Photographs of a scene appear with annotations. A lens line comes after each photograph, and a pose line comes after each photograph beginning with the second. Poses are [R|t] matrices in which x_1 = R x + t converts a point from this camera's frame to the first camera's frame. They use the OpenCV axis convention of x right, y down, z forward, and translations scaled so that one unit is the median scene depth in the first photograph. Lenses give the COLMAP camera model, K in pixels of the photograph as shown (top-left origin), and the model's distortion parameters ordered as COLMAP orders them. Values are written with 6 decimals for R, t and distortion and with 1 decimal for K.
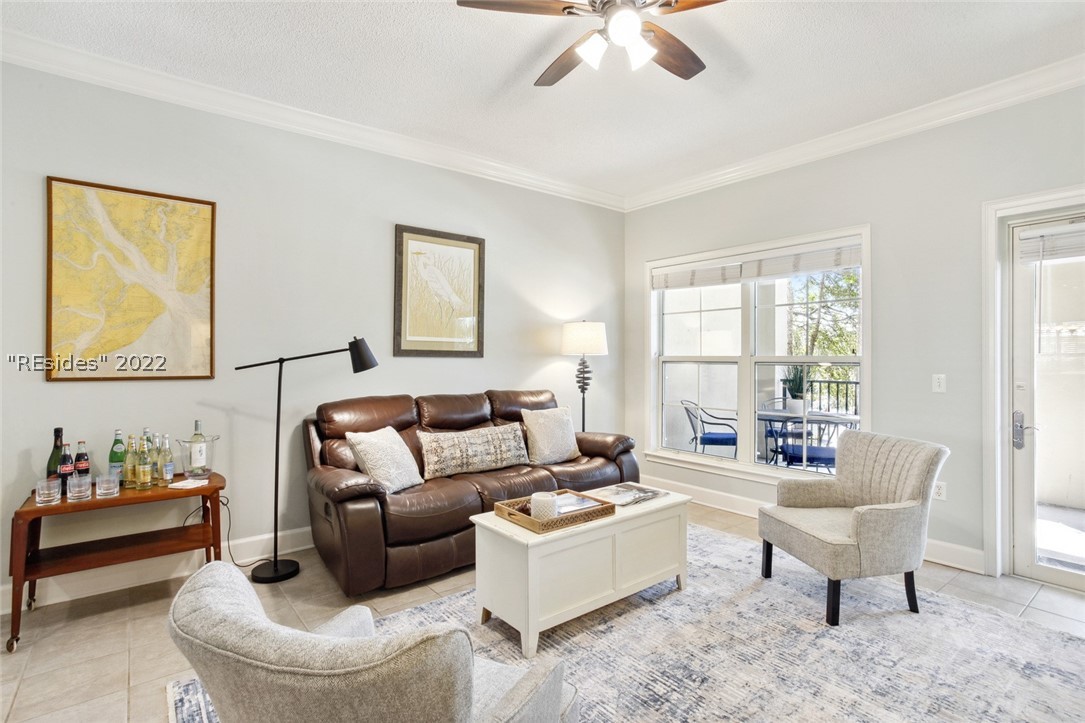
lens RADIAL K [[532.2, 0, 539.4], [0, 532.2, 357.7], [0, 0, 1]] dist [-0.055072, 0.030430]
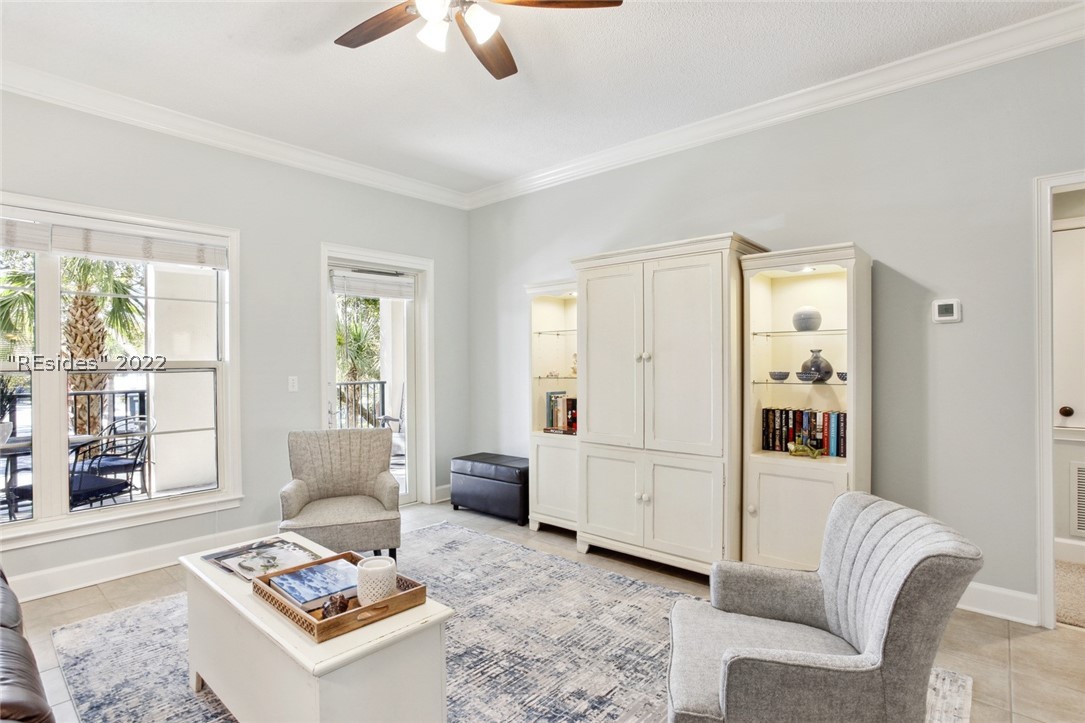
lens RADIAL K [[543.7, 0, 536.2], [0, 543.7, 362.4], [0, 0, 1]] dist [-0.074501, 0.031835]
pose [[-0.178450, -0.003006, 0.983944, -0.474664], [0.005579, 0.999976, 0.004067, -0.001413], [-0.983933, 0.006216, -0.178429, 0.613579]]
